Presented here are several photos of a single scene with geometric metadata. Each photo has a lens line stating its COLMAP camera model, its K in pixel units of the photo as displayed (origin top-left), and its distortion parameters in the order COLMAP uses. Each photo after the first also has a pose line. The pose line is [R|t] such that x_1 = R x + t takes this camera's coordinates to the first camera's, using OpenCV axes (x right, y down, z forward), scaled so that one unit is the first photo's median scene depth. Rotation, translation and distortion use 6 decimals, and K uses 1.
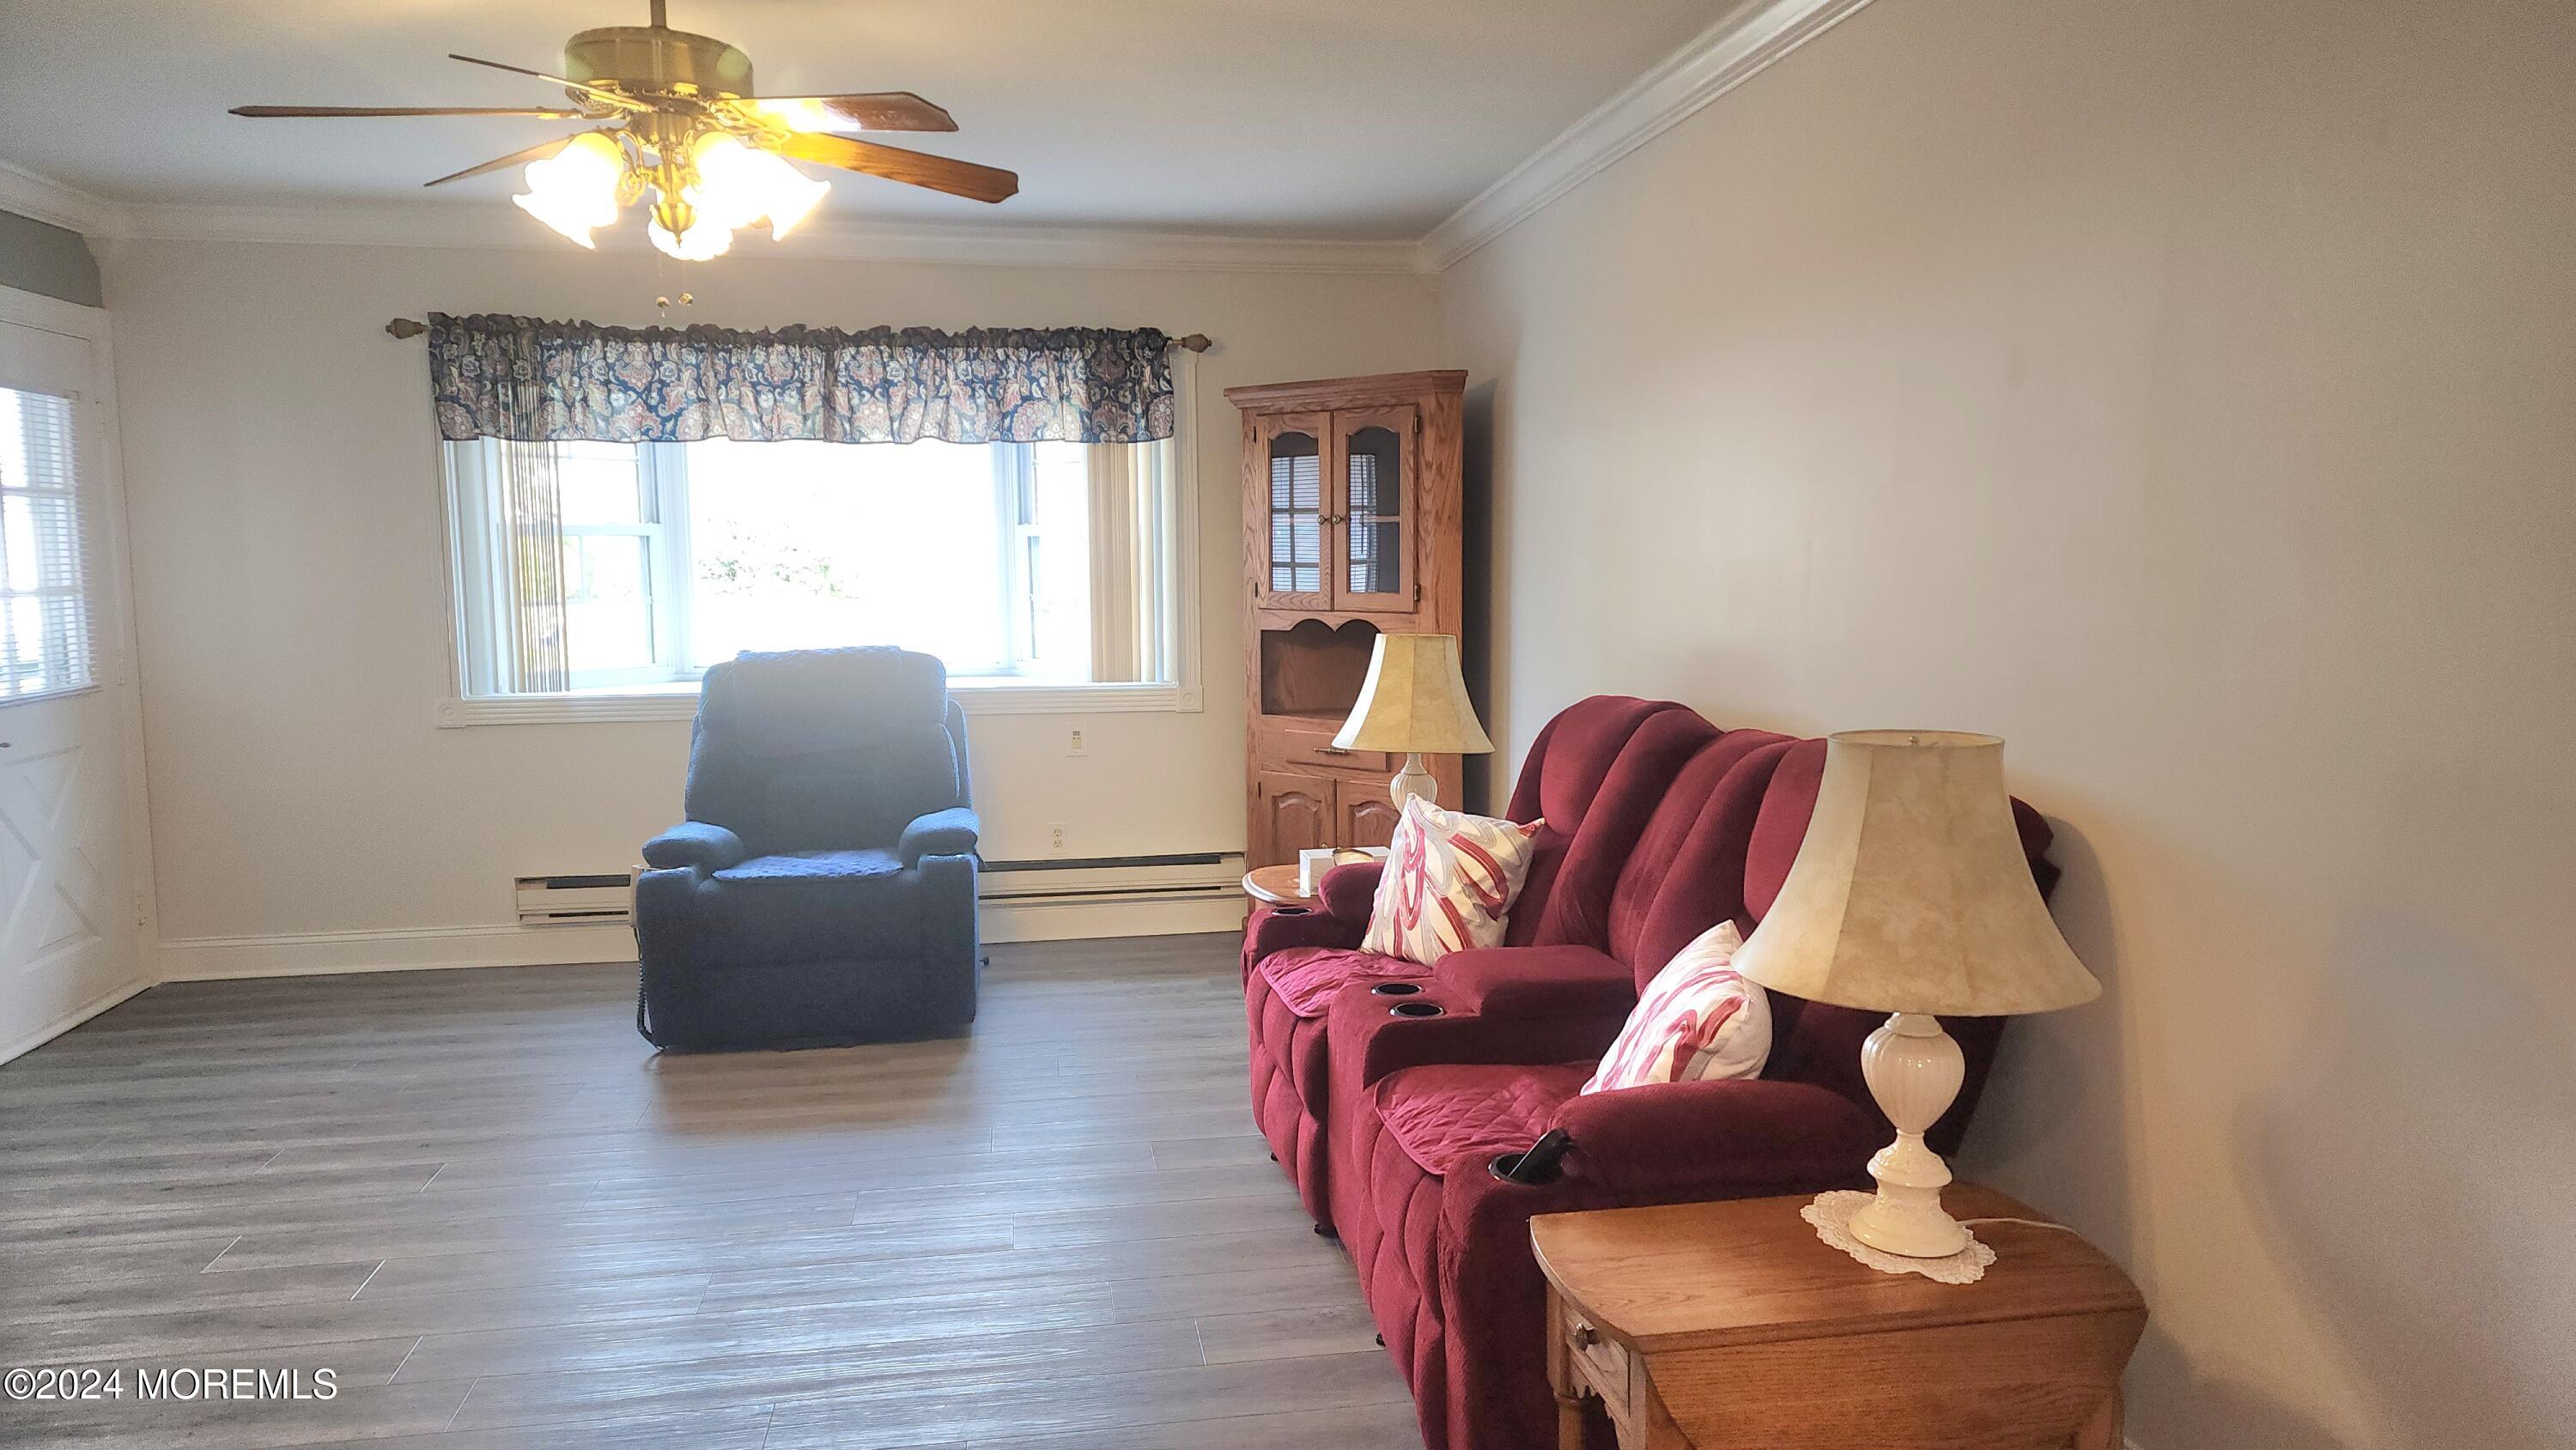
lens RADIAL K [[1708.5, 0, 1291.2], [0, 1708.5, 733.2], [0, 0, 1]] dist [0.086808, -0.082488]
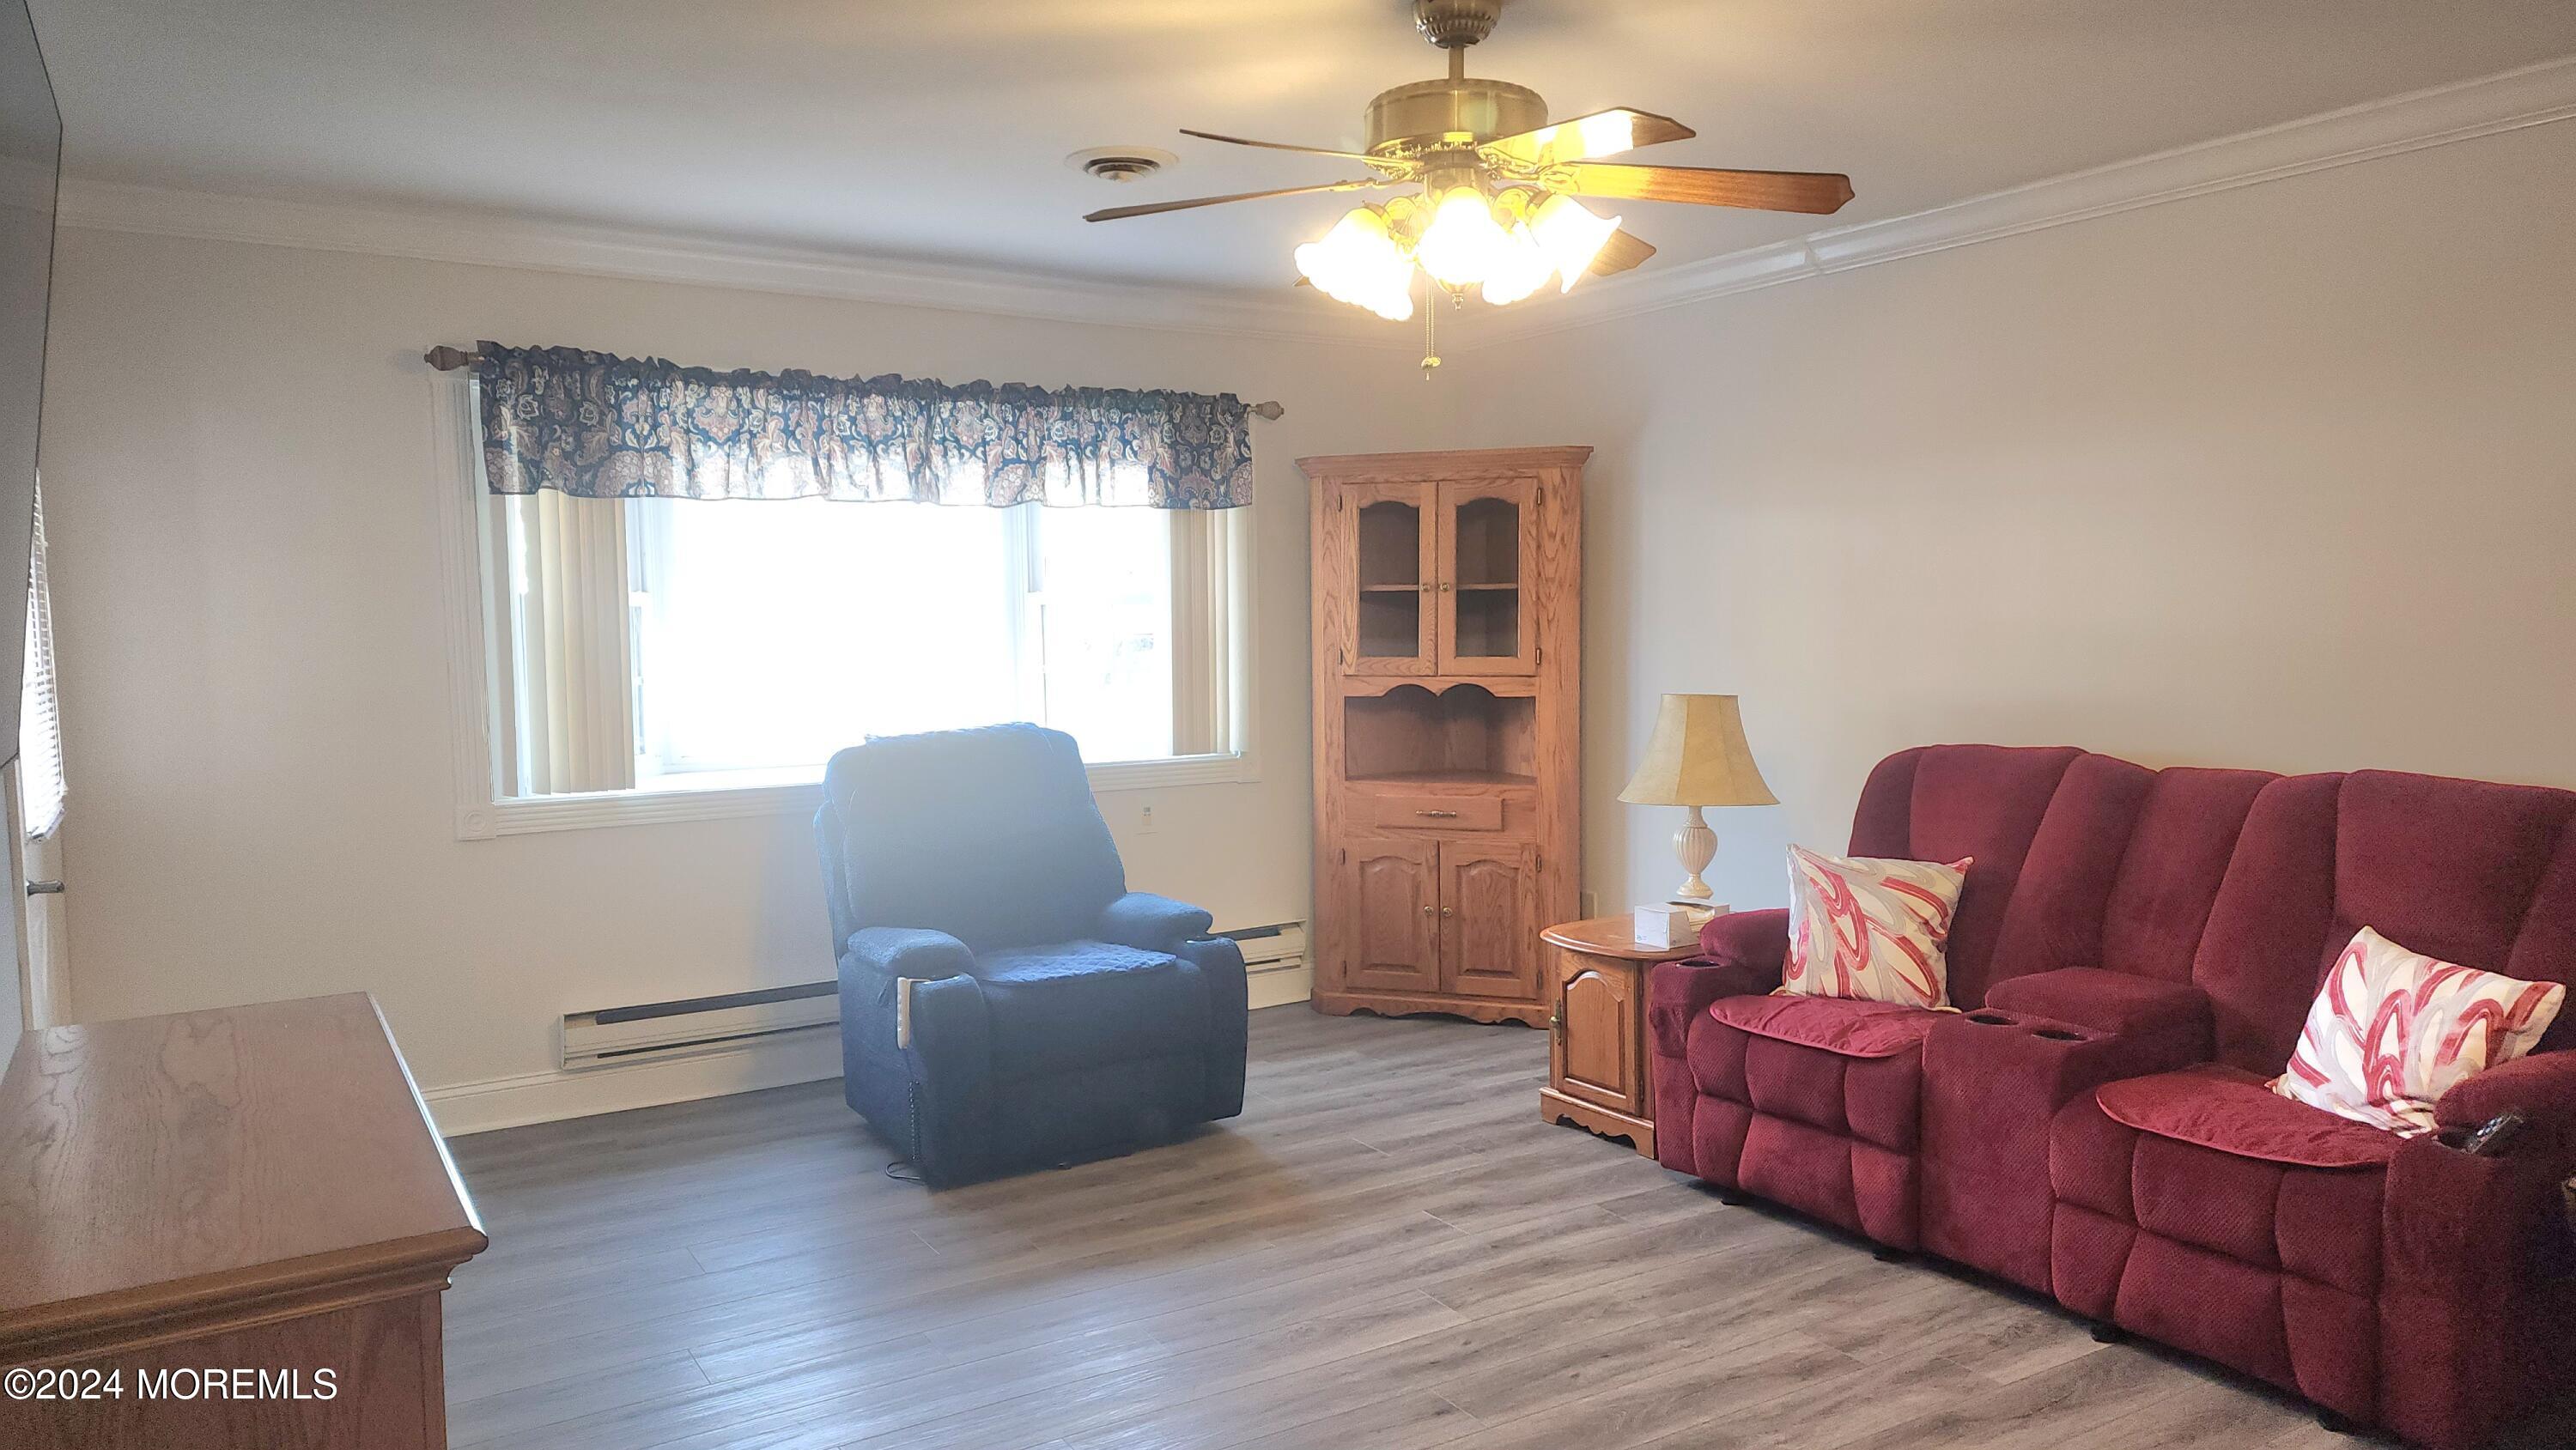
lens RADIAL K [[1708.5, 0, 1286.9], [0, 1708.5, 751.3], [0, 0, 1]] dist [0.086808, -0.082488]
pose [[0.926398, -0.035250, 0.374893, -0.454470], [0.046554, 0.998692, -0.021137, -0.010019], [-0.373657, 0.037034, 0.926827, 0.092209]]
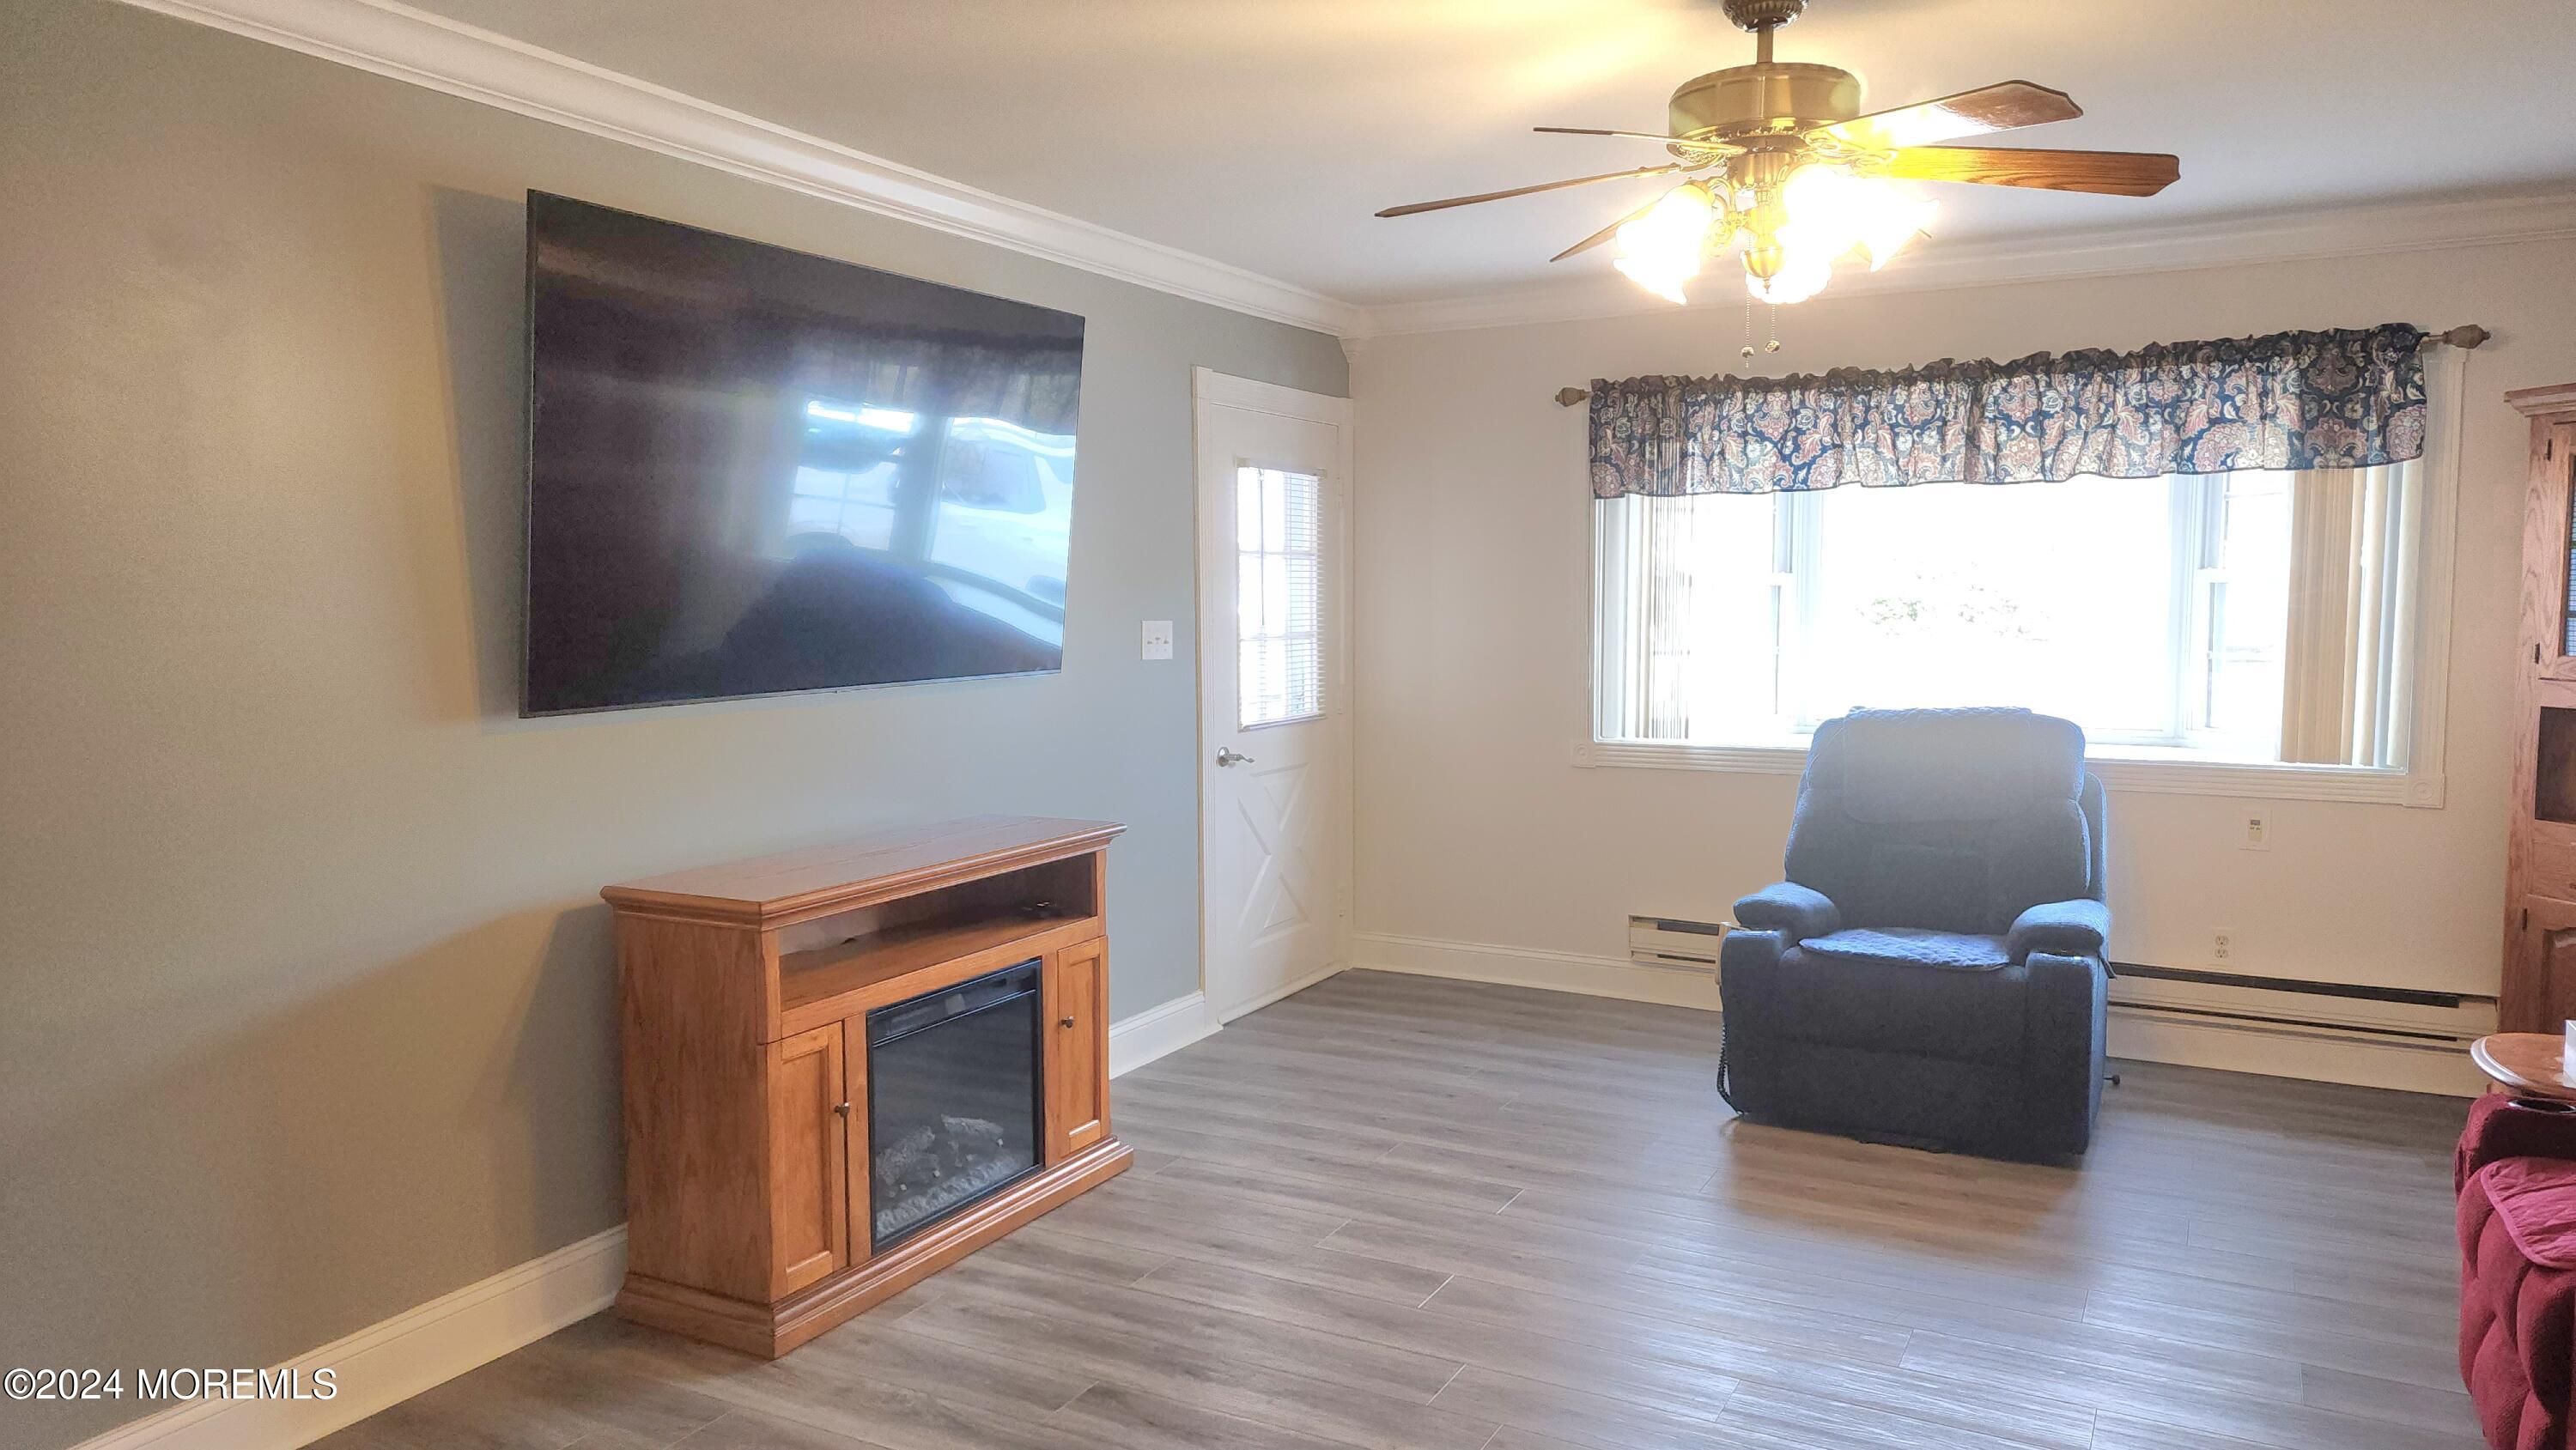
lens RADIAL K [[1708.5, 0, 1318.4], [0, 1708.5, 734.0], [0, 0, 1]] dist [0.086808, -0.082488]
pose [[0.796686, 0.053992, -0.601976, 0.018222], [-0.066720, 0.997771, 0.001191, -0.014333], [0.600699, 0.039215, 0.798513, 0.063647]]
